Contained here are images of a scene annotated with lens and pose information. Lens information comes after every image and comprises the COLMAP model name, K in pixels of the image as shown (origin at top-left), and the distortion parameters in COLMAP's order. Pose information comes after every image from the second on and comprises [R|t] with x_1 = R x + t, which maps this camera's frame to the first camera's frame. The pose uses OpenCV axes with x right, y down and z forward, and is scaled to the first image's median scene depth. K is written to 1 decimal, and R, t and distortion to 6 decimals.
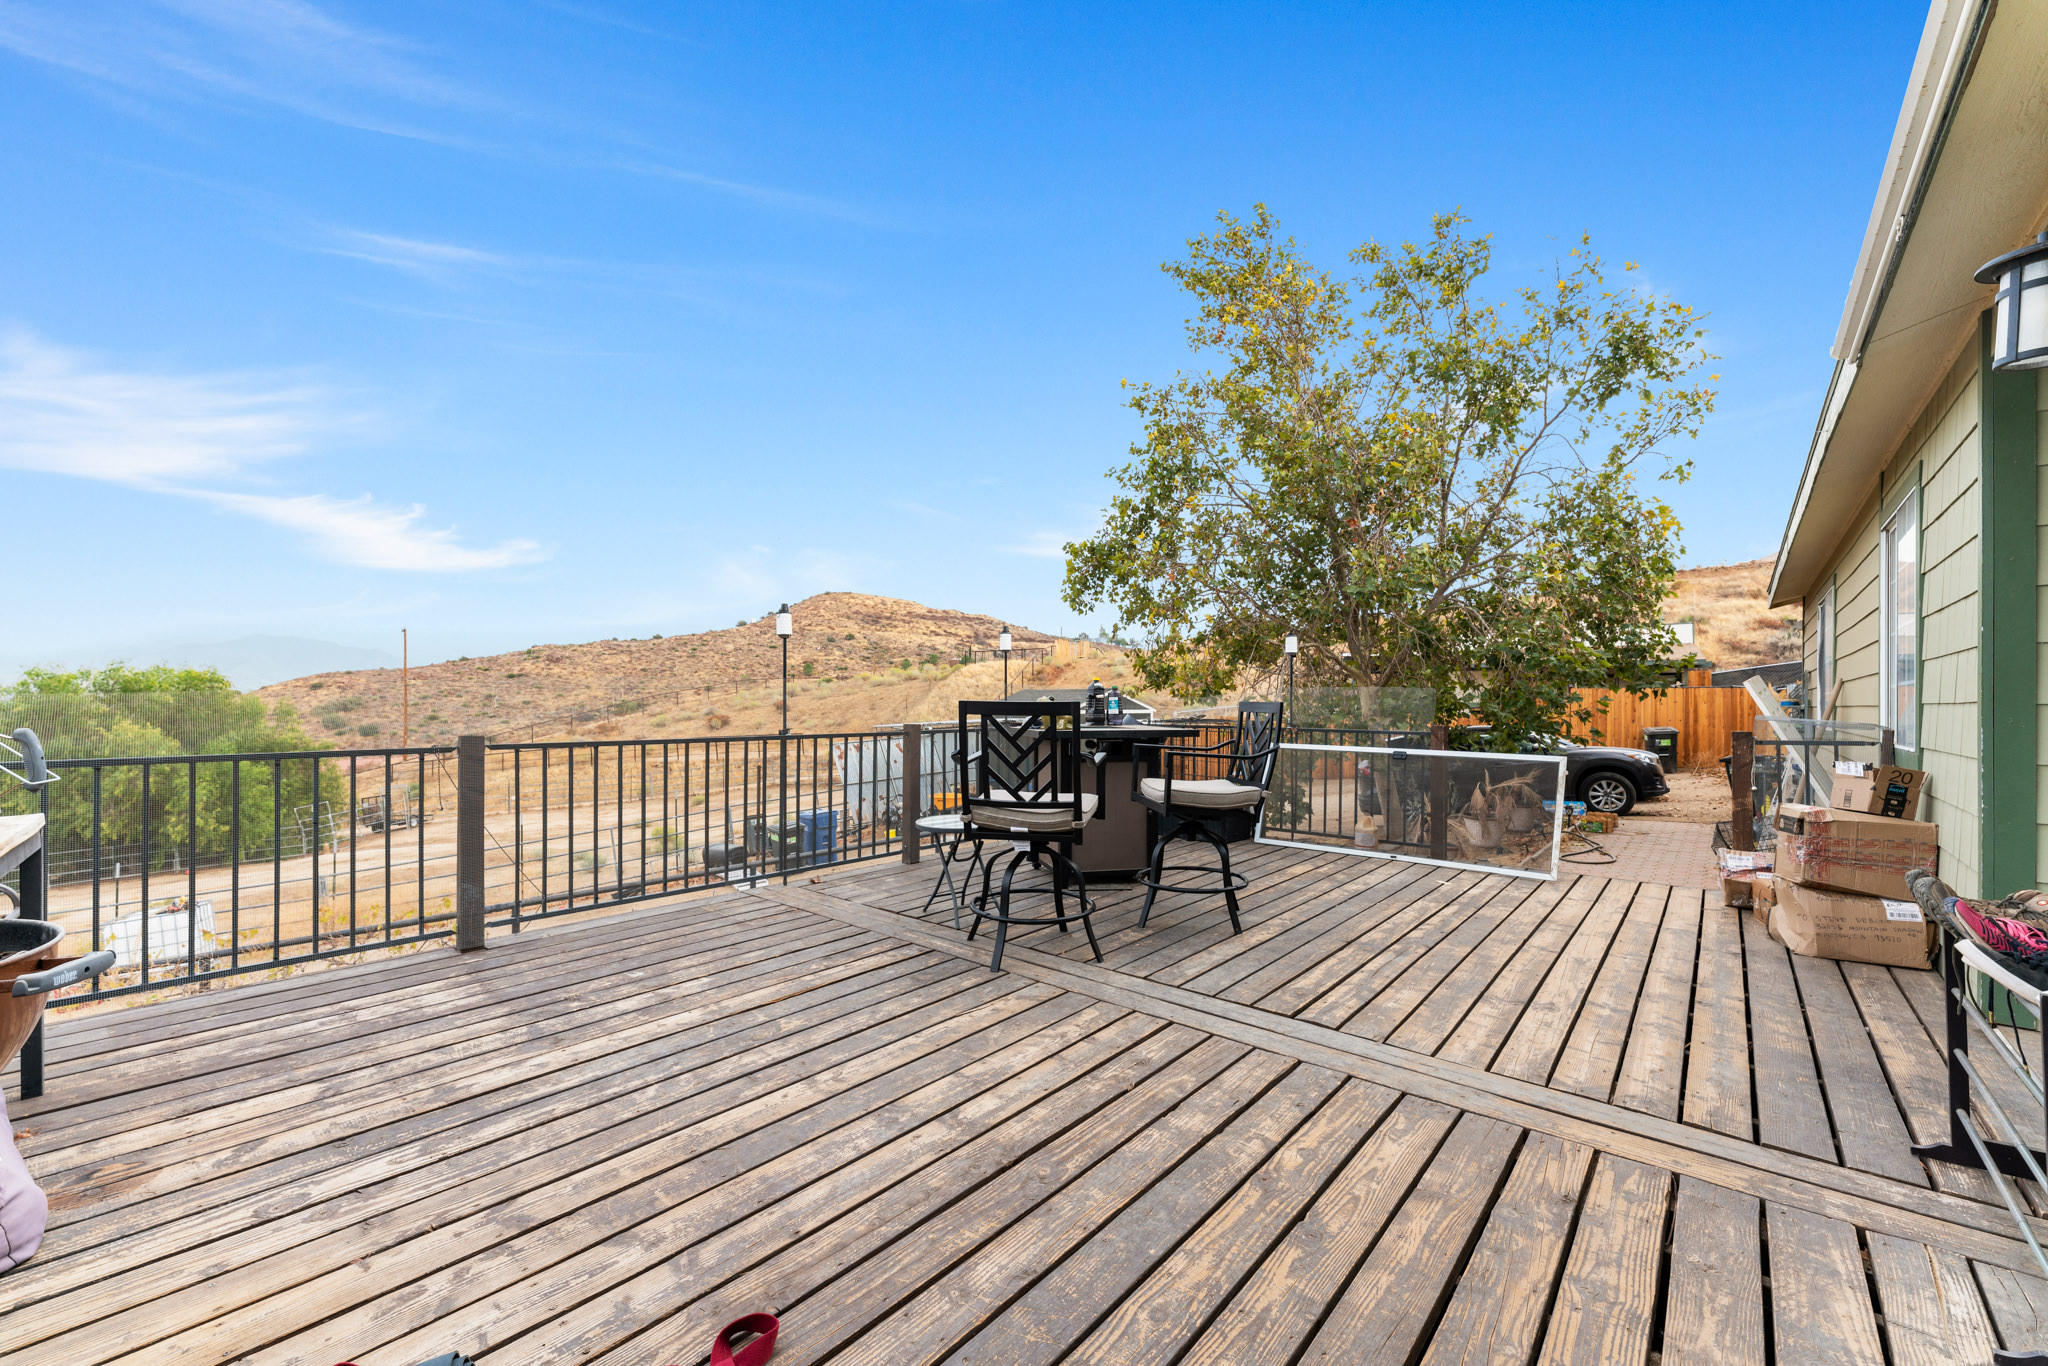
lens RADIAL K [[816.8, 0, 1023.7], [0, 816.8, 698.2], [0, 0, 1]] dist [0.000487, -0.000112]
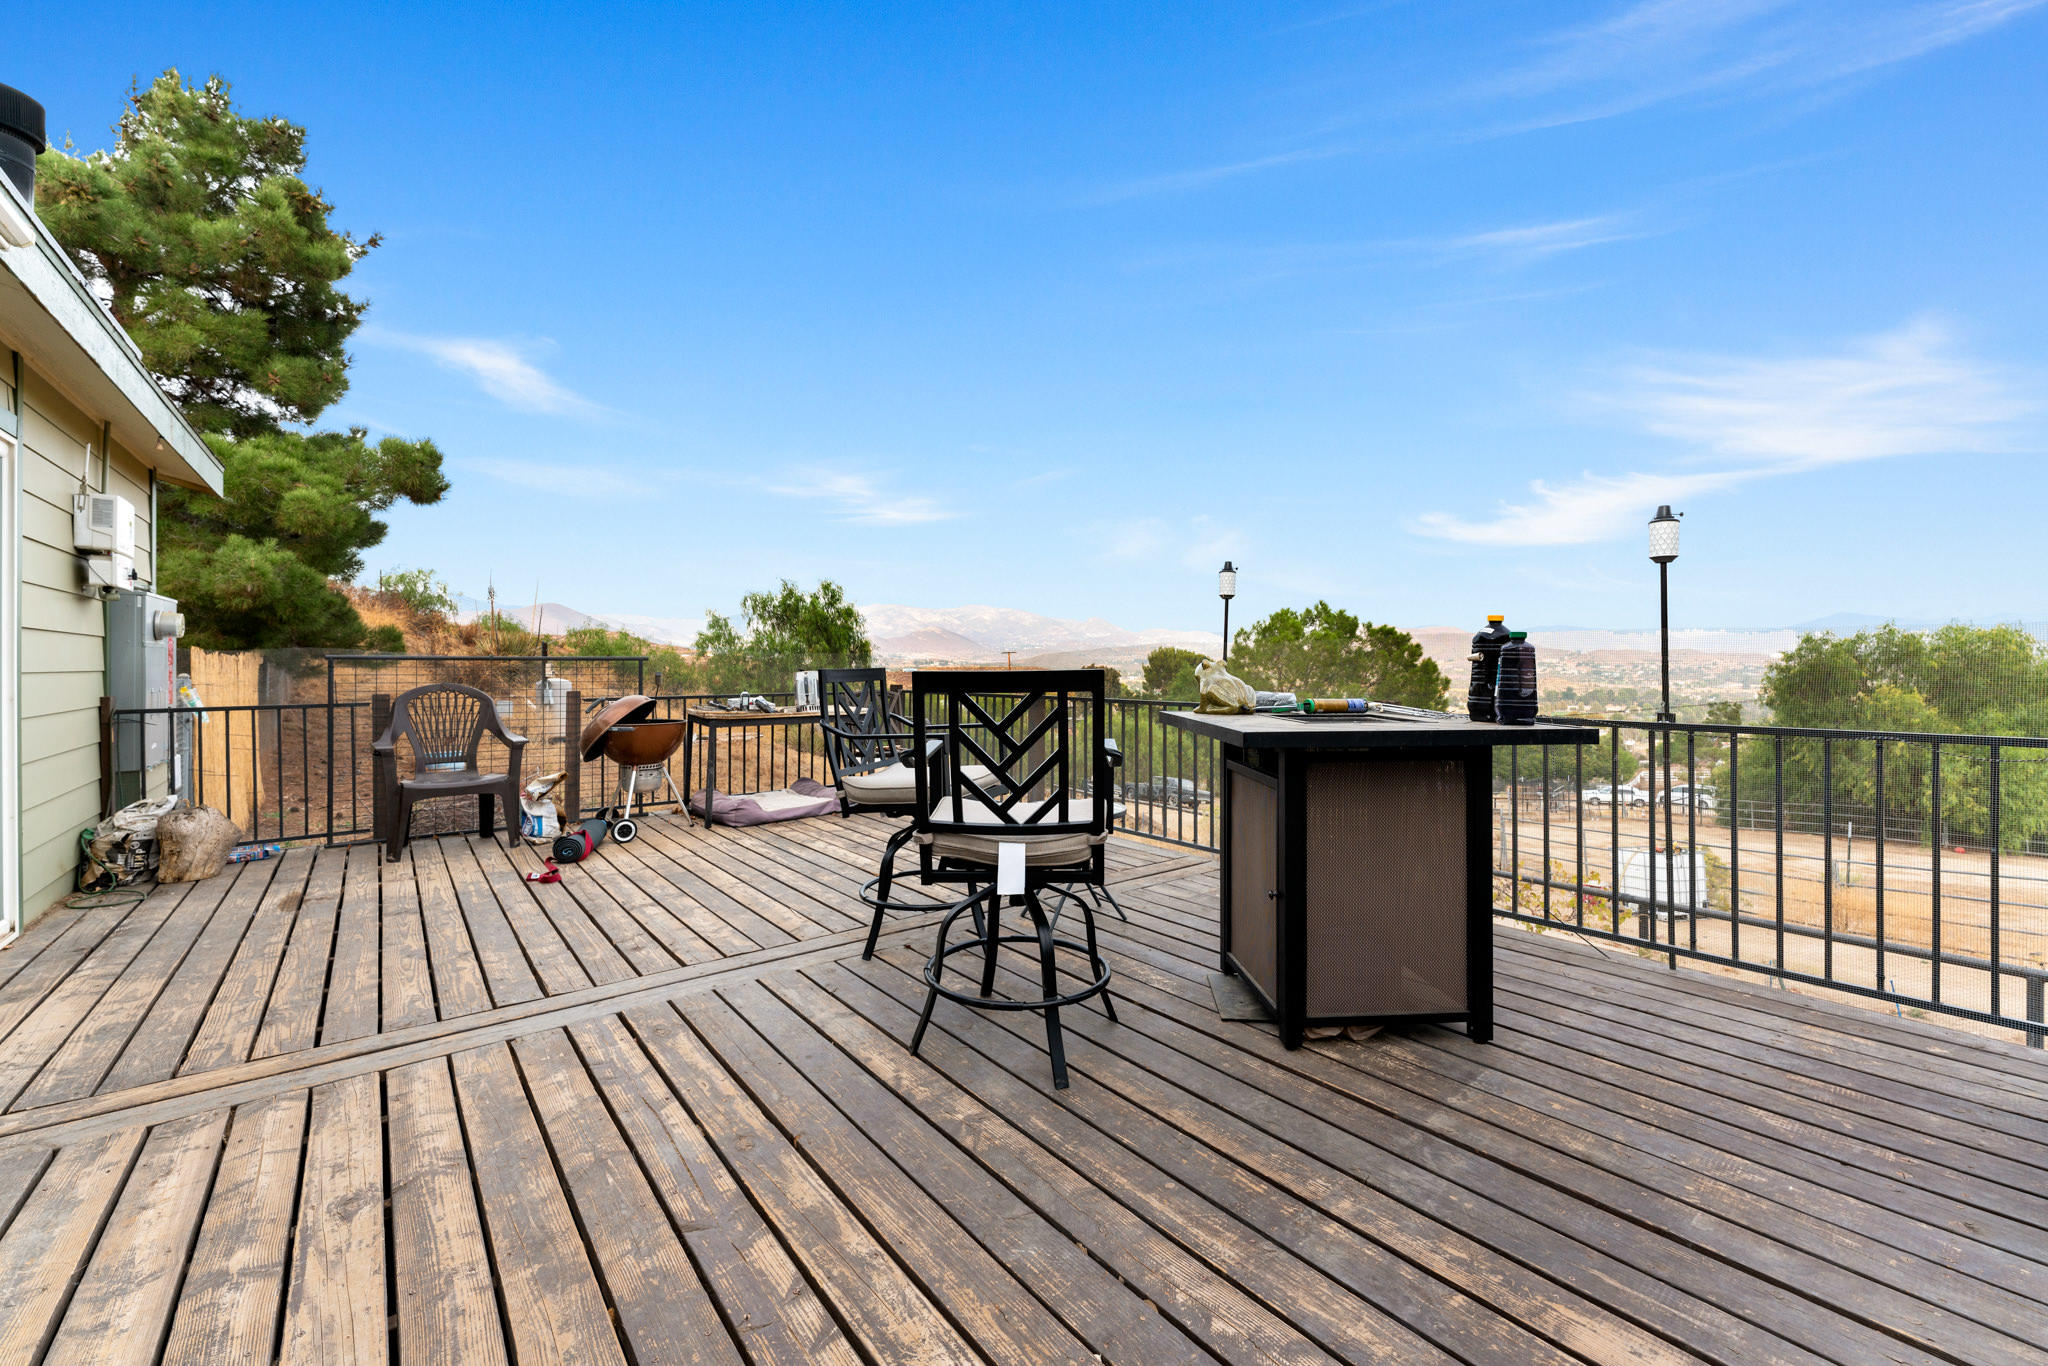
lens RADIAL K [[818.9, 0, 1022.6], [0, 818.9, 661.0], [0, 0, 1]] dist [-0.000780, -0.000181]
pose [[-0.187386, -0.006300, -0.982266, 1.112293], [0.005166, 0.999959, -0.007399, -0.001809], [0.982273, -0.006460, -0.187346, 1.561049]]
